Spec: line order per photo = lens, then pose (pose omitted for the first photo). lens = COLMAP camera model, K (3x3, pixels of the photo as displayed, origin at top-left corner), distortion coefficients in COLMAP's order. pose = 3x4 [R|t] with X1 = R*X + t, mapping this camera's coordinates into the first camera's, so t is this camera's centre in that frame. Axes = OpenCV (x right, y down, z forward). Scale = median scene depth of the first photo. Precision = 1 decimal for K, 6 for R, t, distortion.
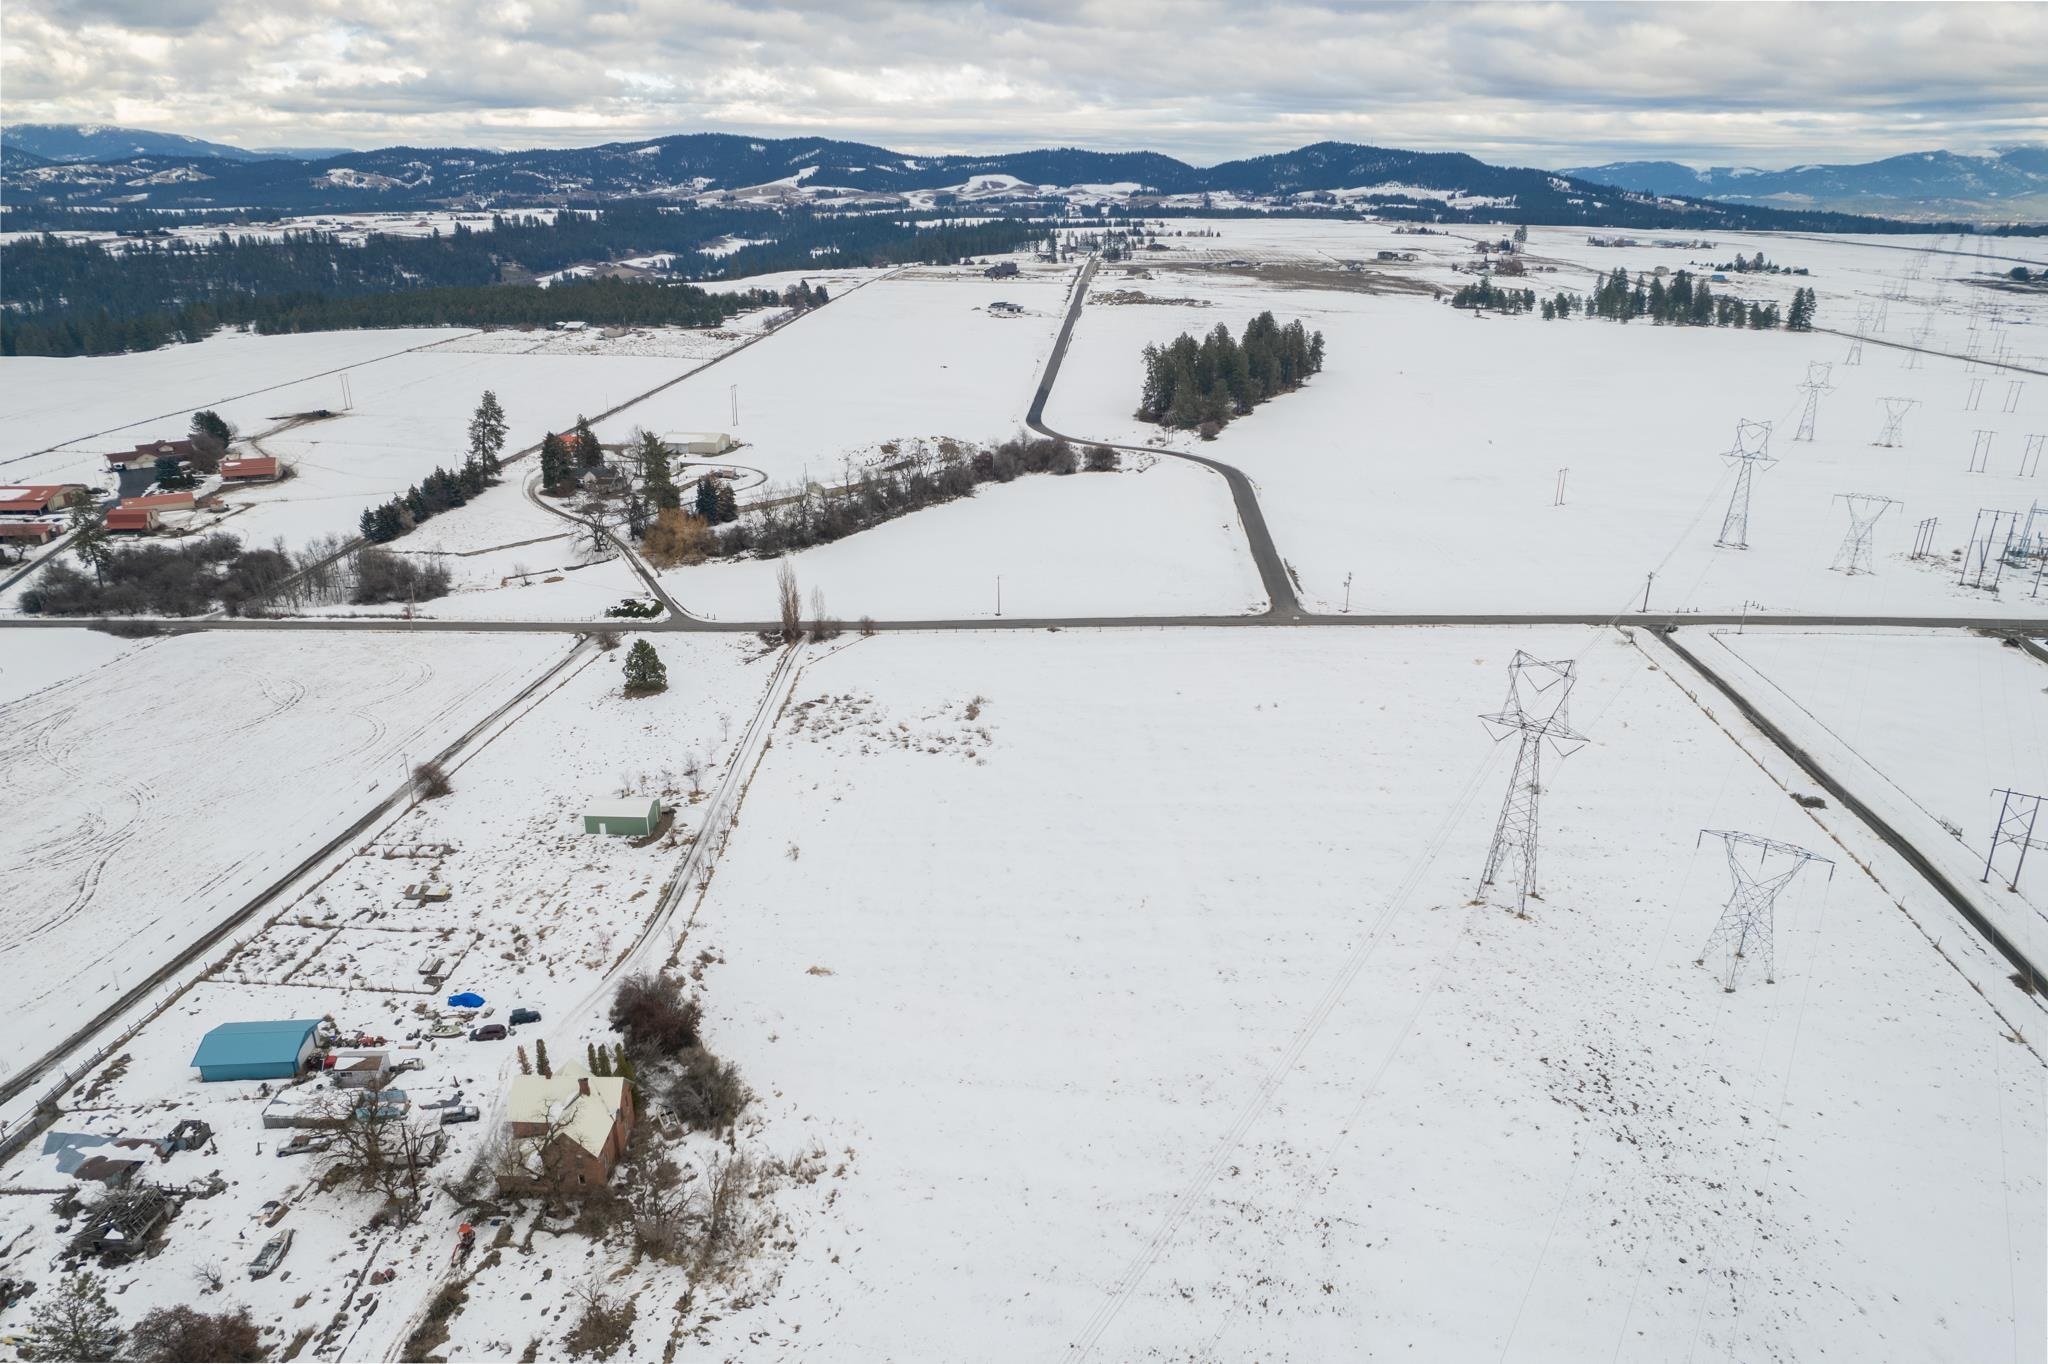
lens RADIAL K [[1318.8, 0, 1029.6], [0, 1318.8, 686.1], [0, 0, 1]] dist [-0.091908, 0.083755]
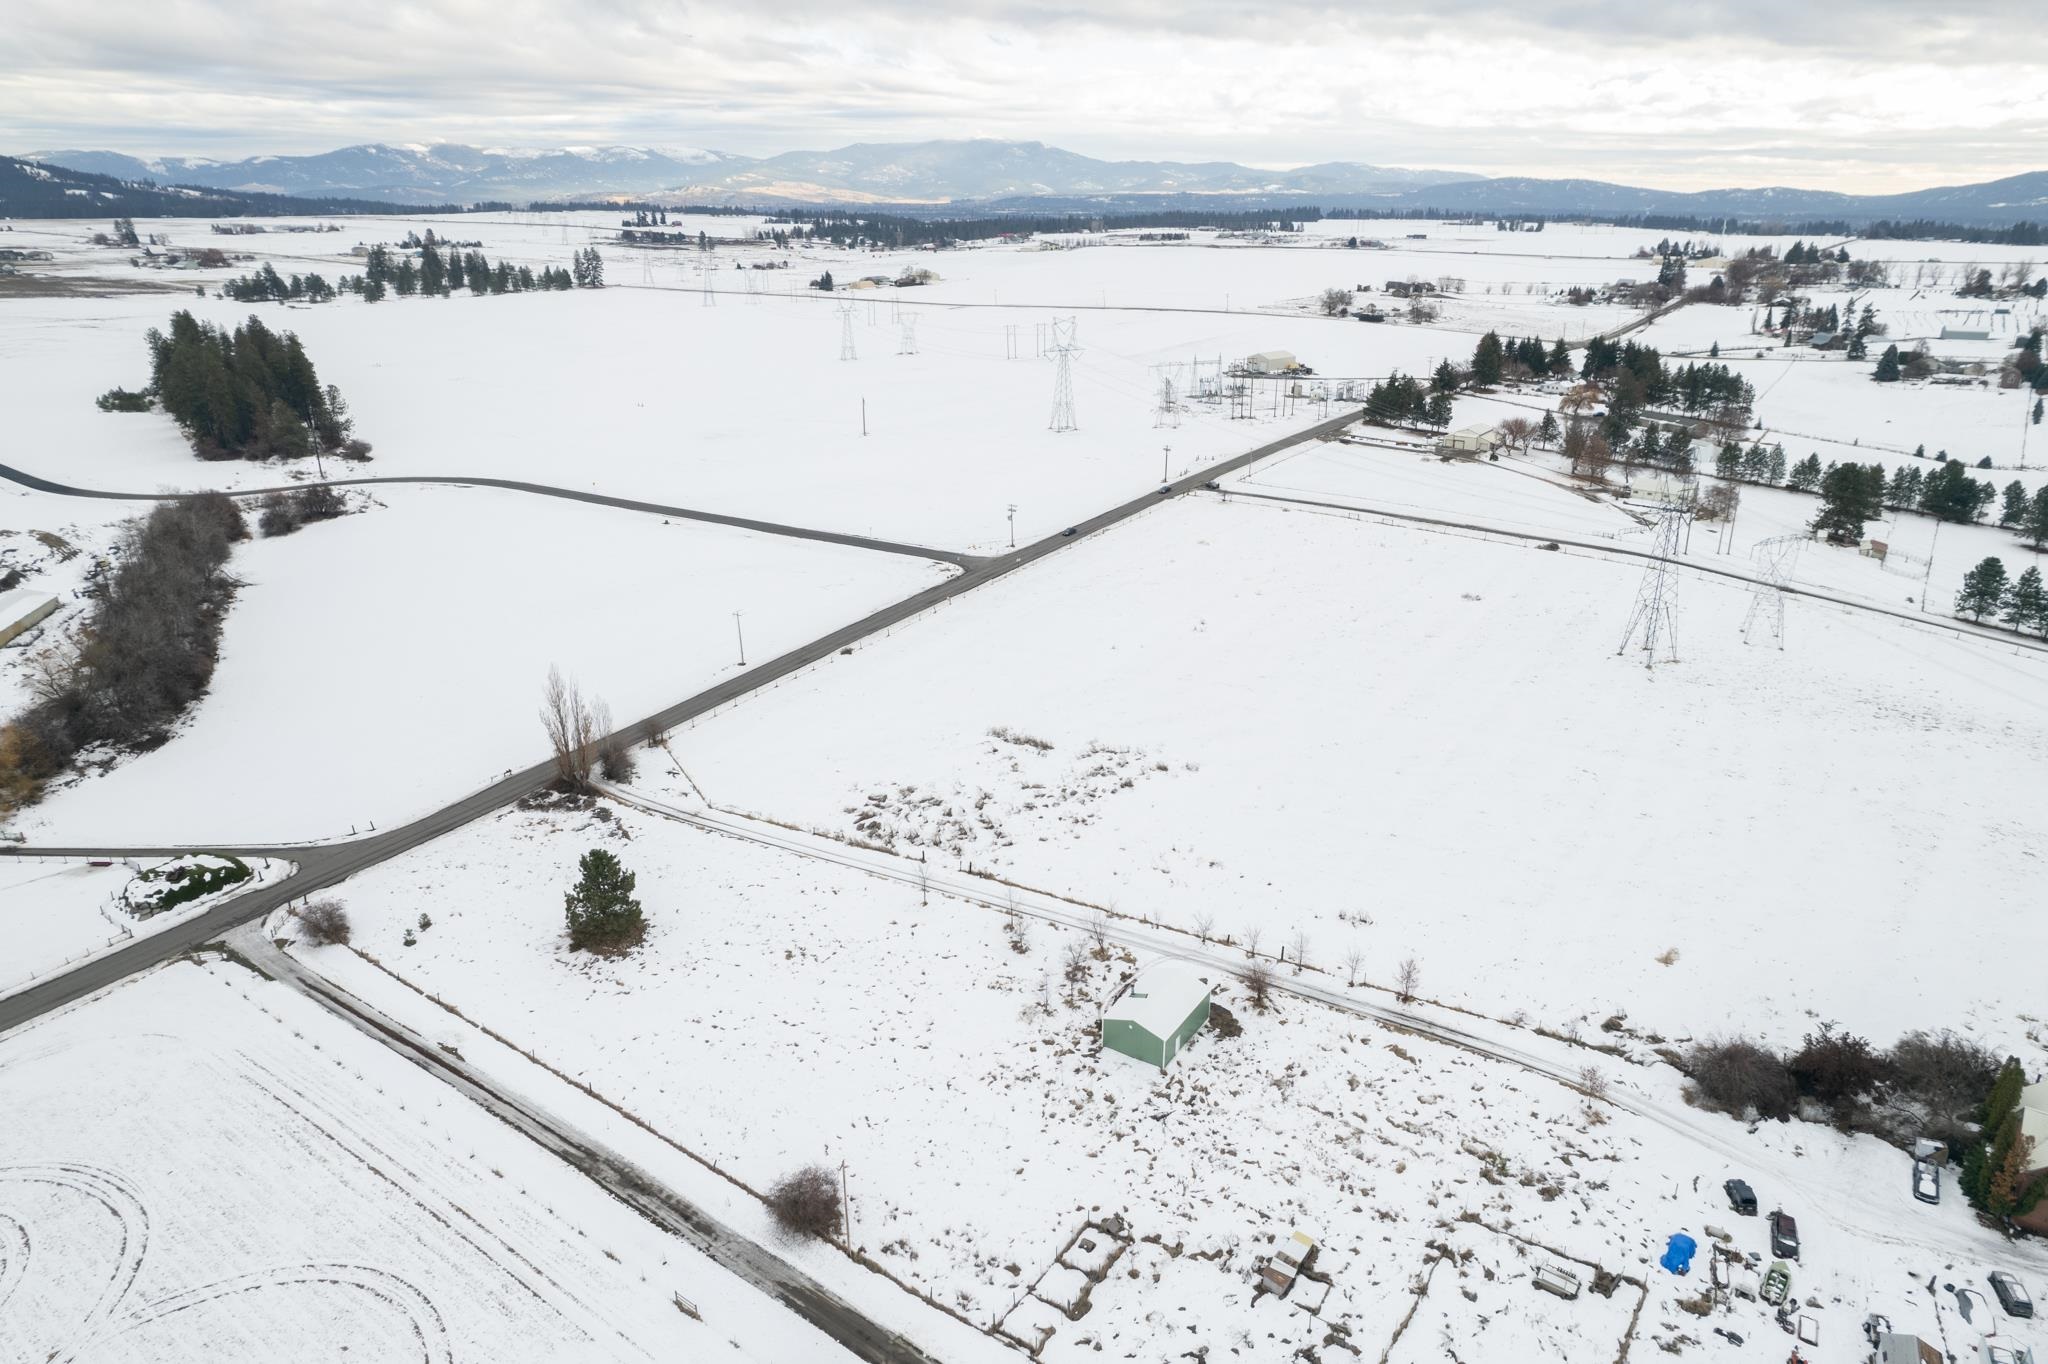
lens RADIAL K [[1316.3, 0, 1024.0], [0, 1316.3, 682.0], [0, 0, 1]] dist [-0.100214, 0.097346]
pose [[0.516707, -0.316409, 0.795550, -0.660233], [0.314210, 0.934447, 0.167573, -0.147204], [-0.796421, 0.163383, 0.582254, 0.549455]]
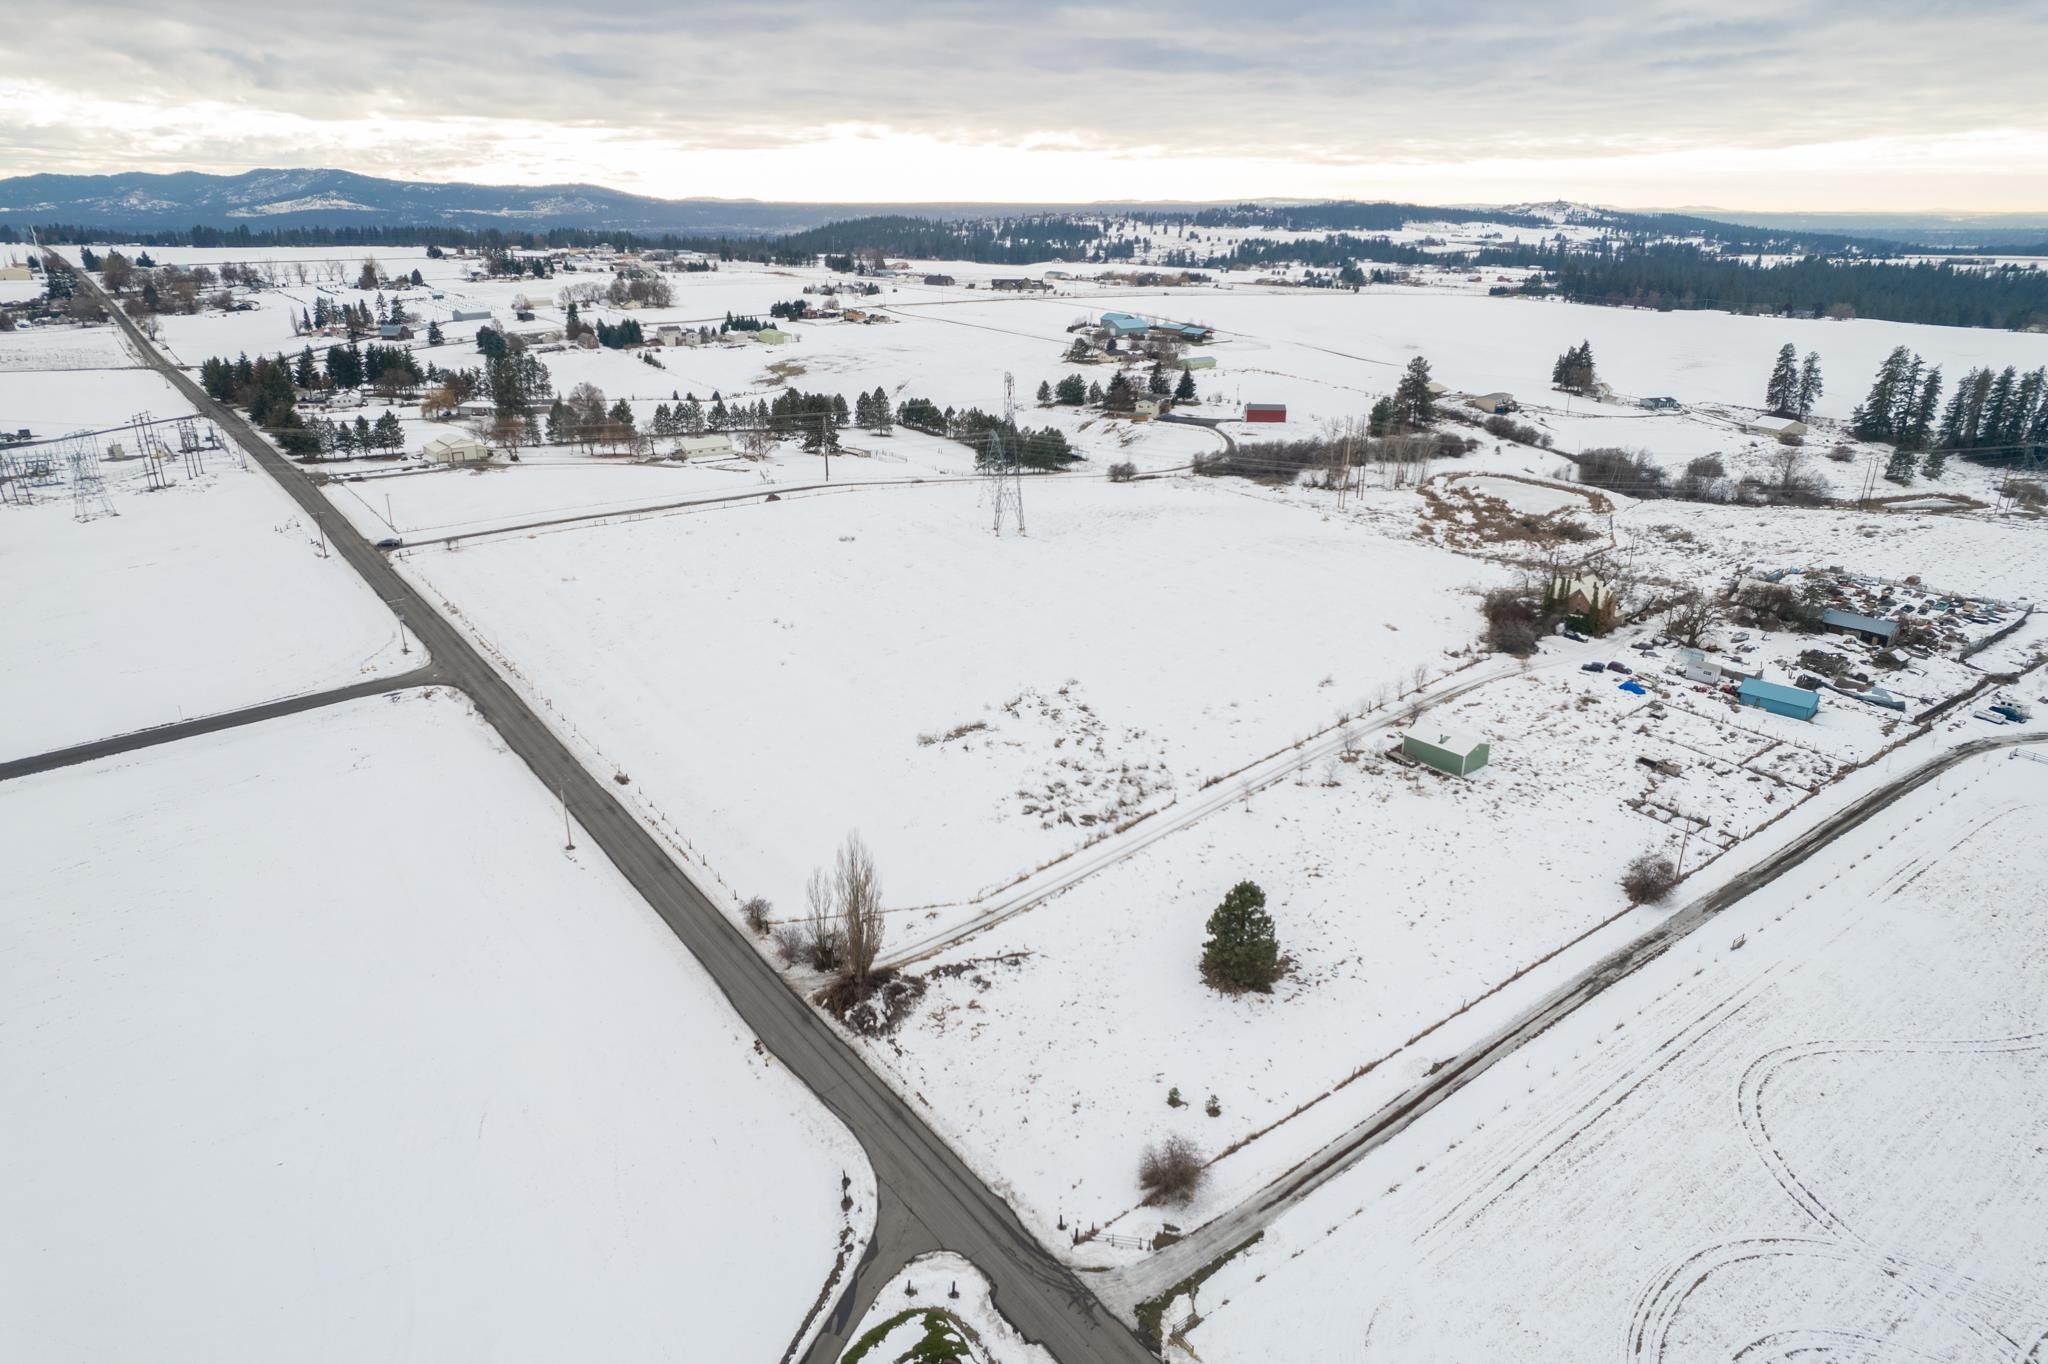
lens RADIAL K [[1316.3, 0, 1024.0], [0, 1316.3, 682.0], [0, 0, 1]] dist [-0.100214, 0.097346]
pose [[-0.666108, -0.274130, 0.693652, -0.614720], [0.260116, 0.786238, 0.560508, -0.442561], [-0.699028, 0.553789, -0.452413, 1.331512]]
